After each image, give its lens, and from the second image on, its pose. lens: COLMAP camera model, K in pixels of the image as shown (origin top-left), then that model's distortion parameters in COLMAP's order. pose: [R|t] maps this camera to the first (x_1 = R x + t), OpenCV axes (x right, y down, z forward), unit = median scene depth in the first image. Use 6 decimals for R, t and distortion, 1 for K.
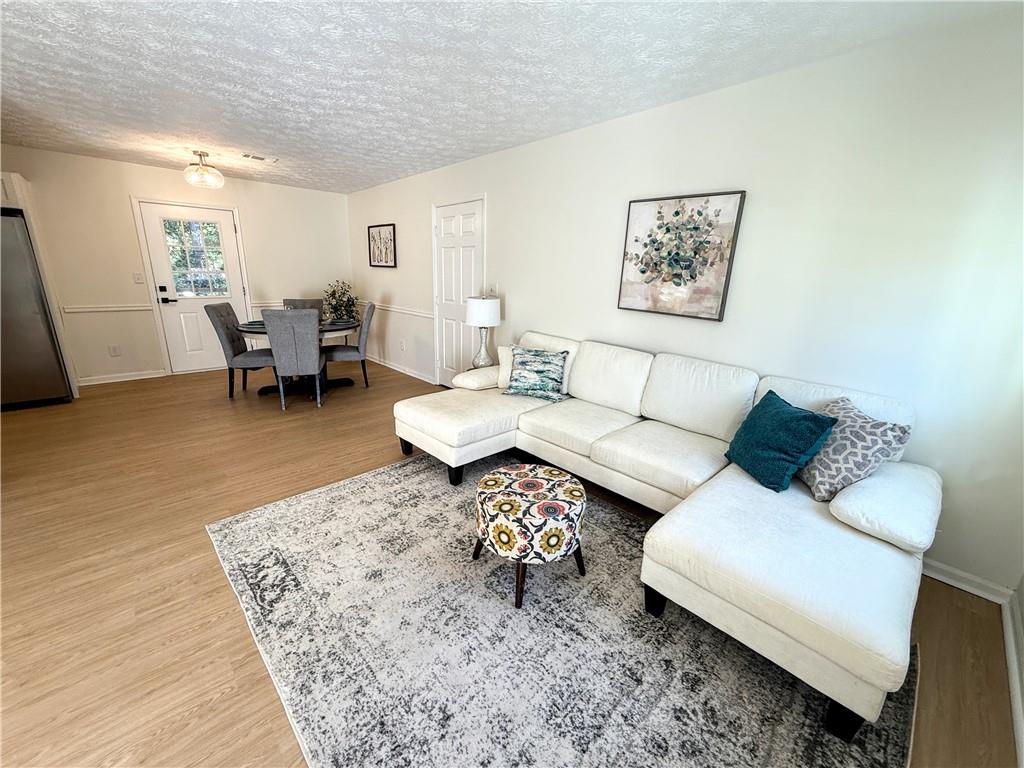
lens RADIAL K [[407.6, 0, 506.9], [0, 407.6, 378.7], [0, 0, 1]] dist [-0.003380, -0.000302]
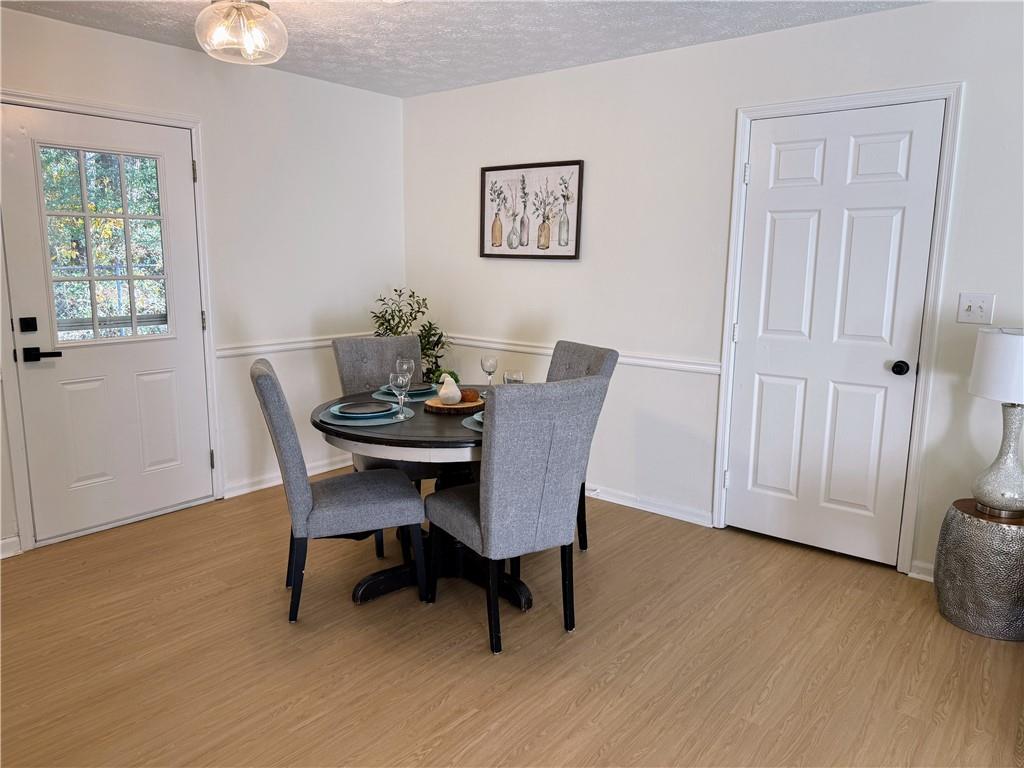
lens RADIAL K [[720.2, 0, 514.8], [0, 720.2, 387.0], [0, 0, 1]] dist [0.009903, -0.009962]
pose [[0.988841, -0.042775, 0.142704, -0.932496], [0.054029, 0.995648, -0.075940, -0.164582], [-0.138835, 0.082802, 0.986848, 0.523005]]
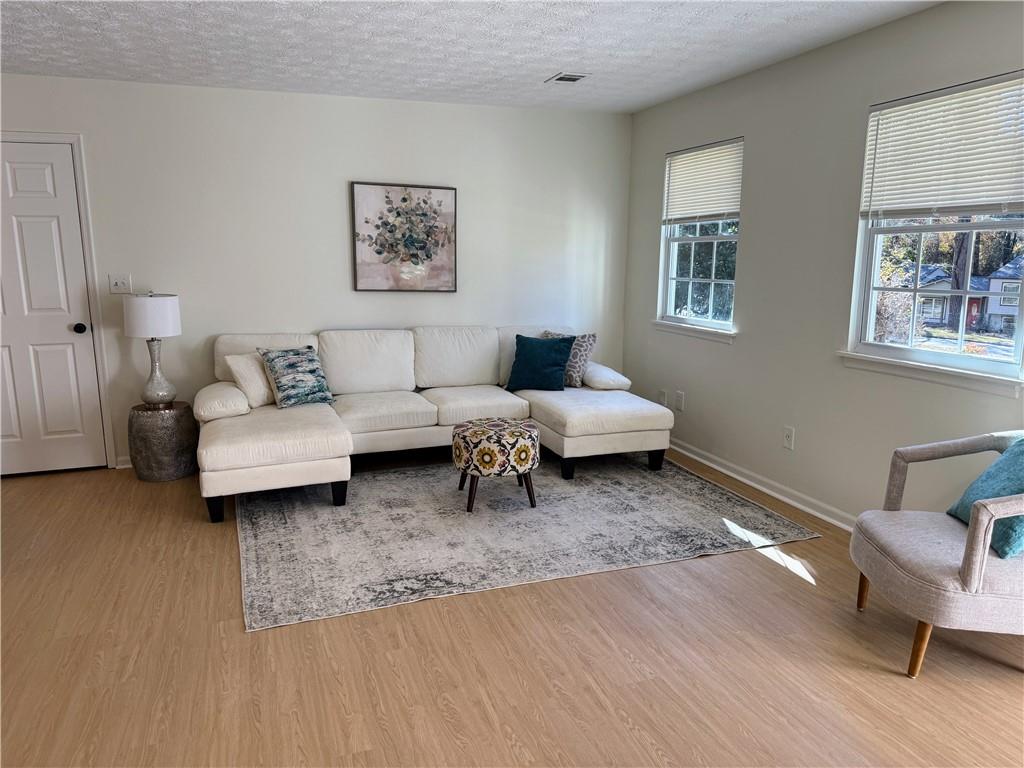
lens RADIAL K [[720.2, 0, 499.3], [0, 720.2, 398.6], [0, 0, 1]] dist [0.009903, -0.009962]
pose [[0.395005, -0.201718, 0.896260, -1.301968], [0.244956, 0.963402, 0.108870, -0.035574], [-0.885419, 0.176540, 0.429961, 0.026387]]
